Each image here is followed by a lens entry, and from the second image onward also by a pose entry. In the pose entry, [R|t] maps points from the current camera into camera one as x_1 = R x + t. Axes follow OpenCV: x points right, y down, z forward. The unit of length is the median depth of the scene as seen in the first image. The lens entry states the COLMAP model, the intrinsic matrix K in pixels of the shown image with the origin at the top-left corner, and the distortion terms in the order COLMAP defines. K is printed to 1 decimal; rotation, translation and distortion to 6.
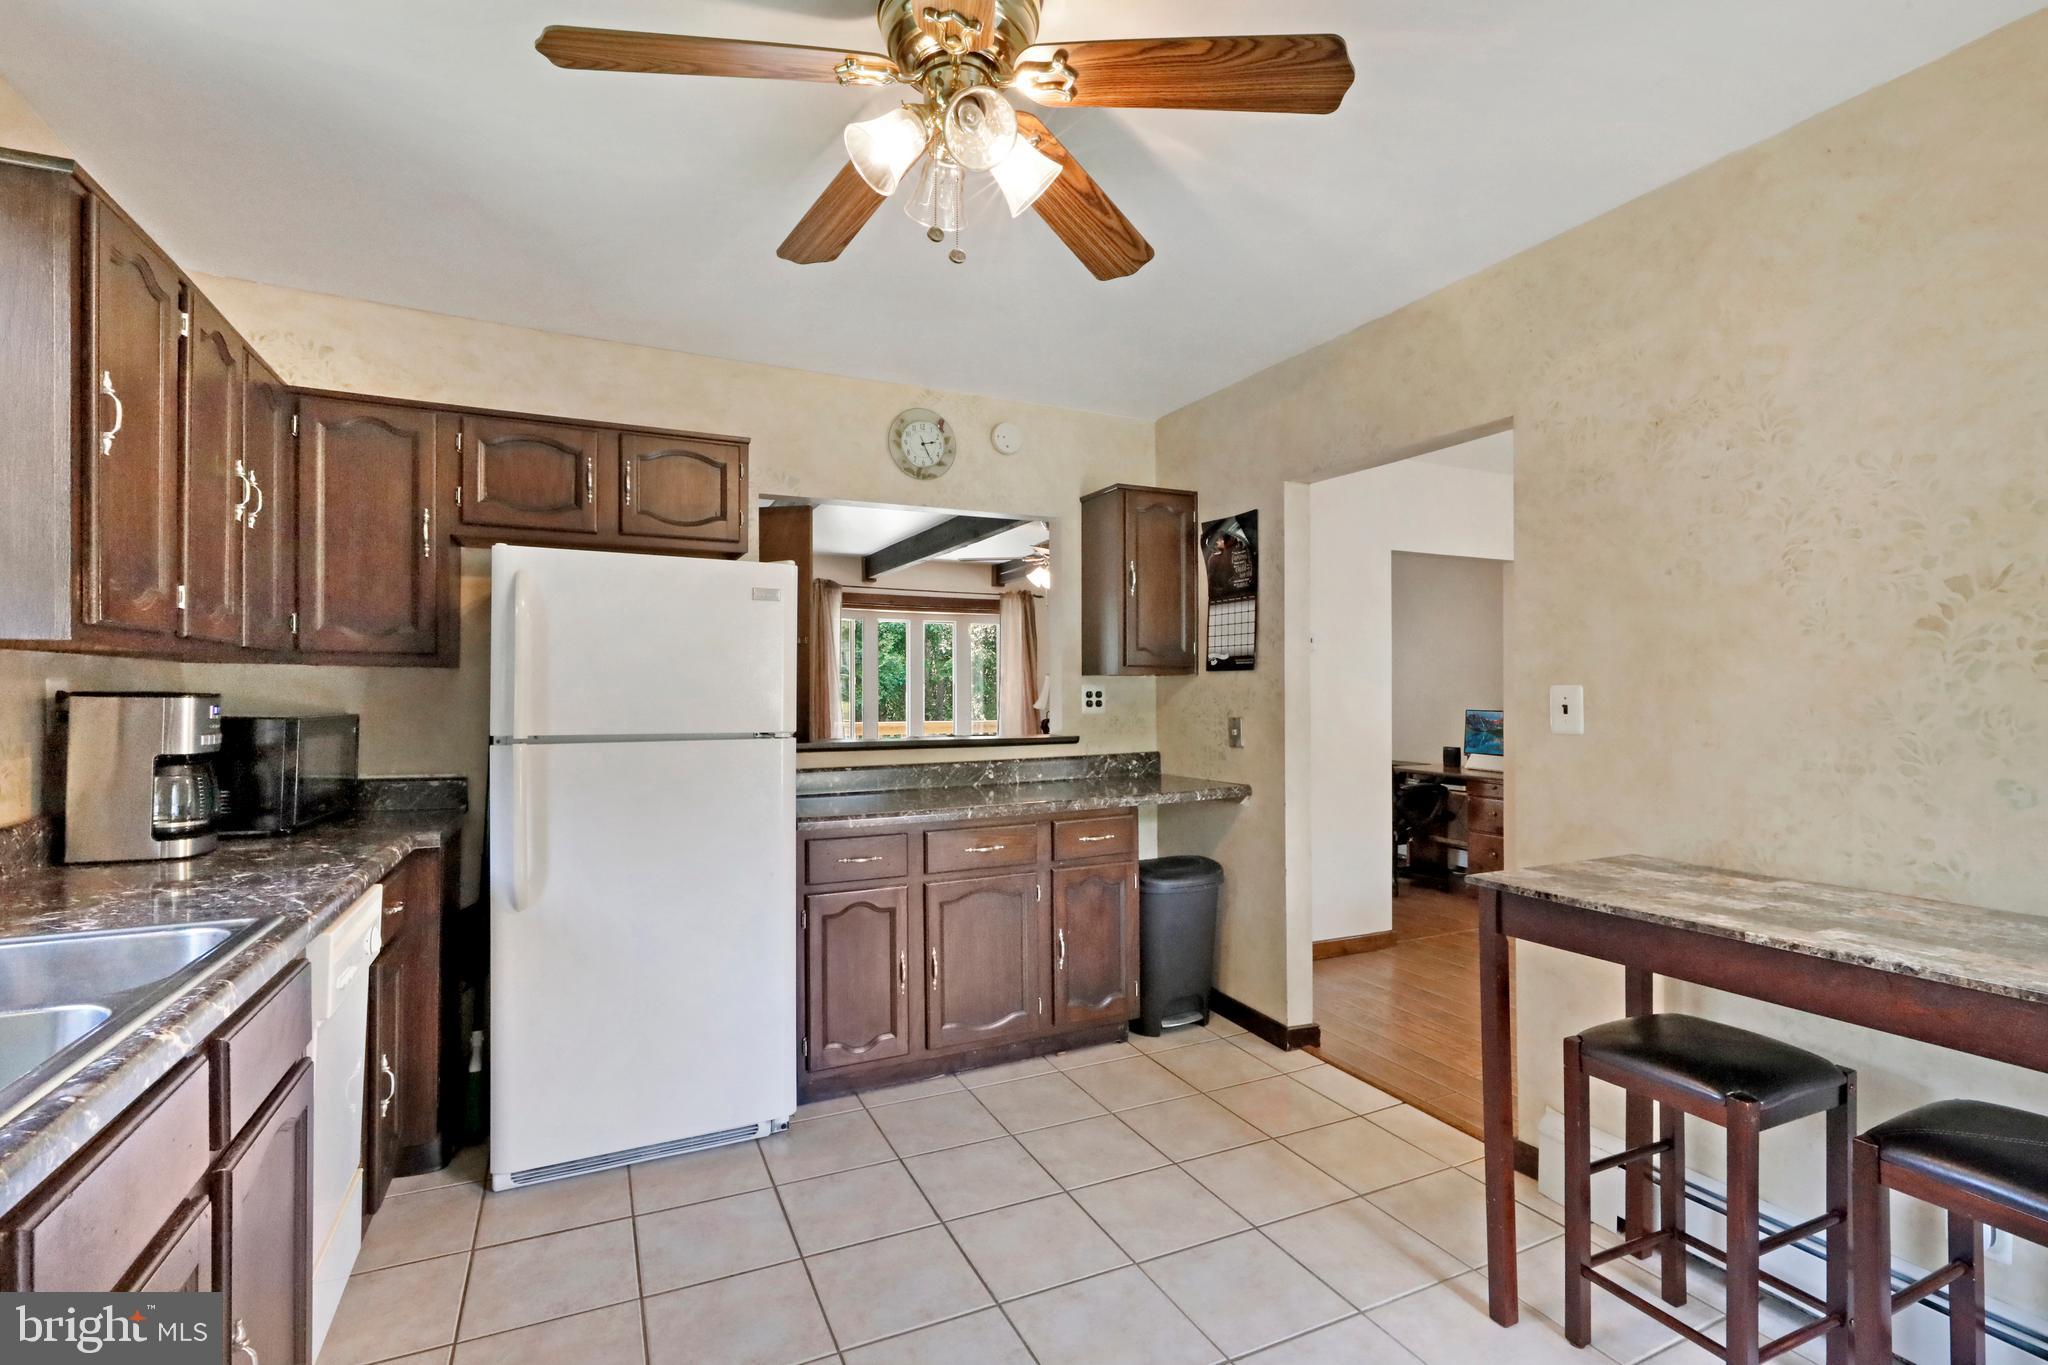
lens RADIAL K [[932.2, 0, 994.1], [0, 932.2, 693.4], [0, 0, 1]] dist [0.003720, 0.000521]
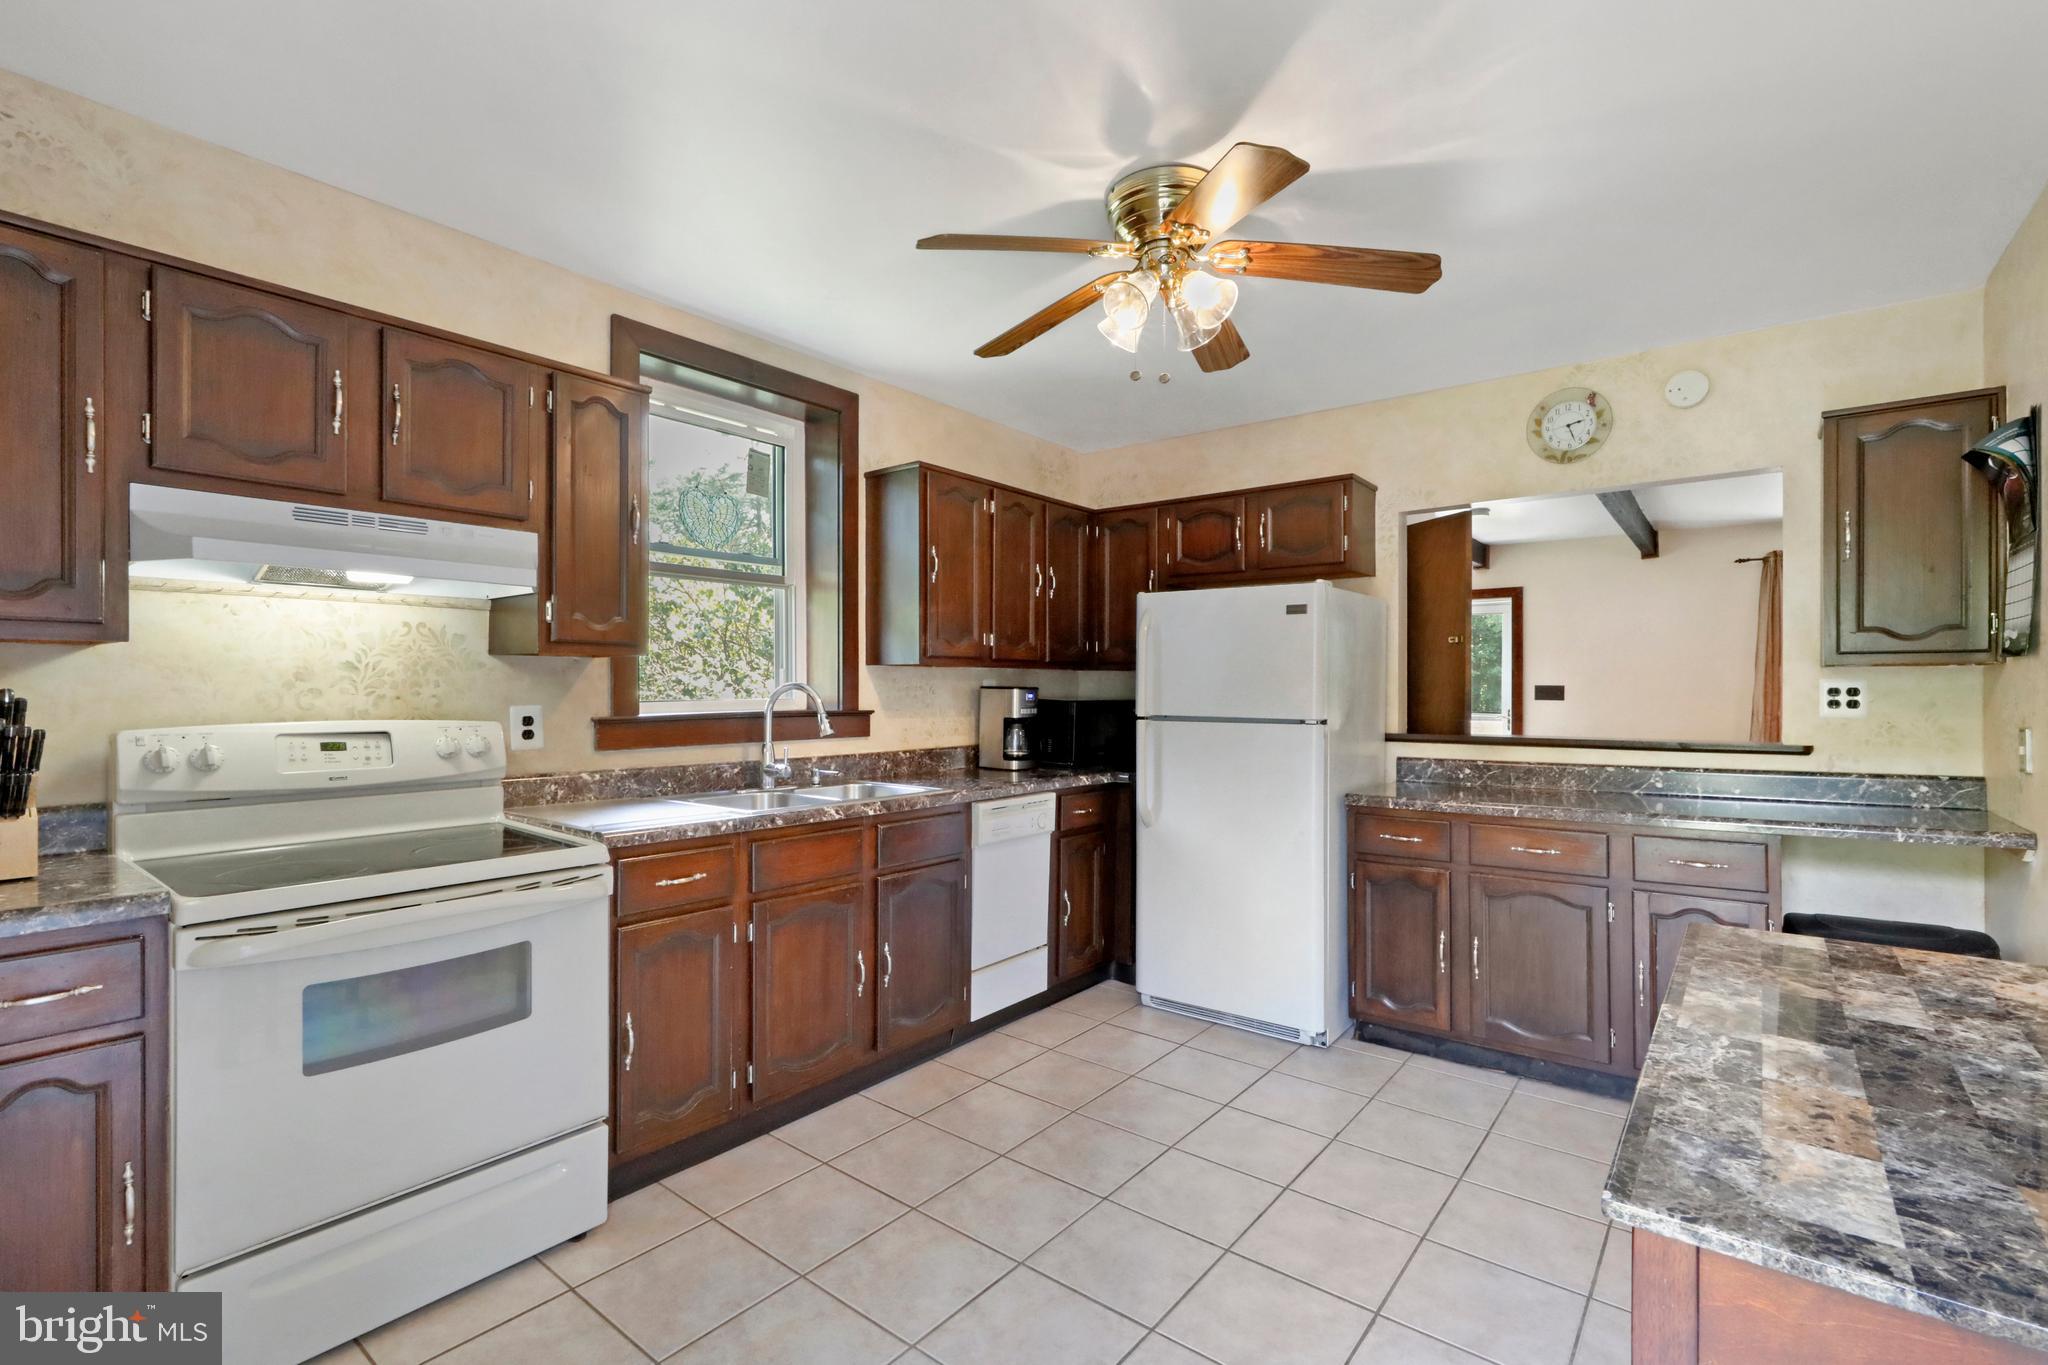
lens RADIAL K [[932.2, 0, 1023.6], [0, 932.2, 690.5], [0, 0, 1]] dist [0.003720, 0.000521]
pose [[0.444078, 0.004512, -0.895977, 0.886563], [-0.004125, 0.999987, 0.002991, 0.001284], [0.895979, 0.002368, 0.444091, 0.140580]]
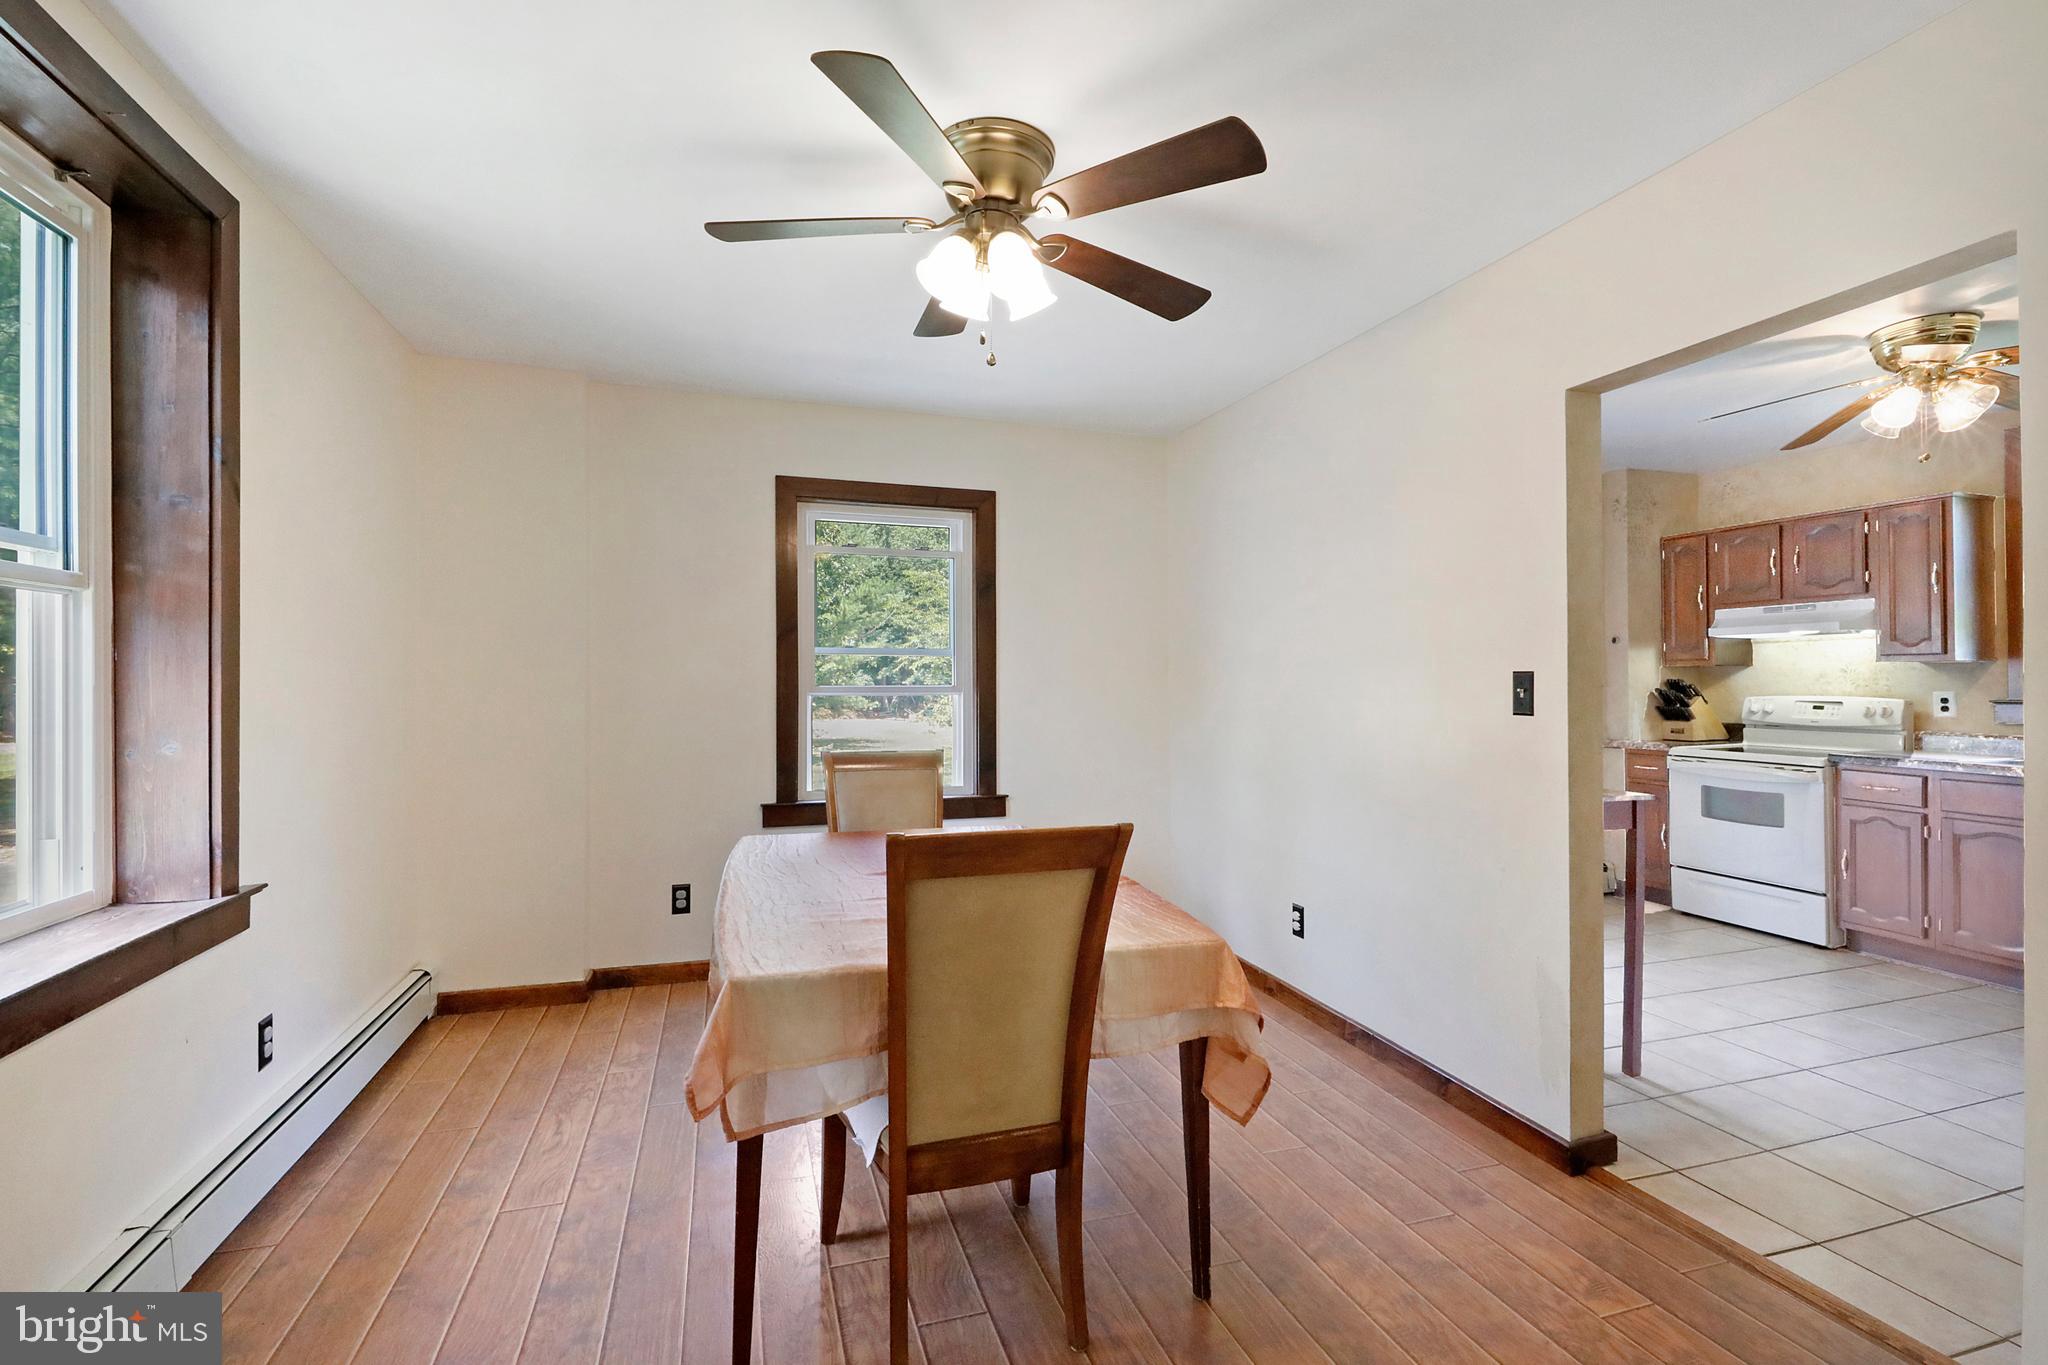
lens RADIAL K [[932.2, 0, 1052.9], [0, 932.2, 669.7], [0, 0, 1]] dist [0.003720, 0.000521]
pose [[-0.991936, -0.001177, 0.126735, 1.189962], [-0.002862, 0.999910, -0.013119, 0.013312], [-0.126708, -0.013376, -0.991850, 2.469698]]
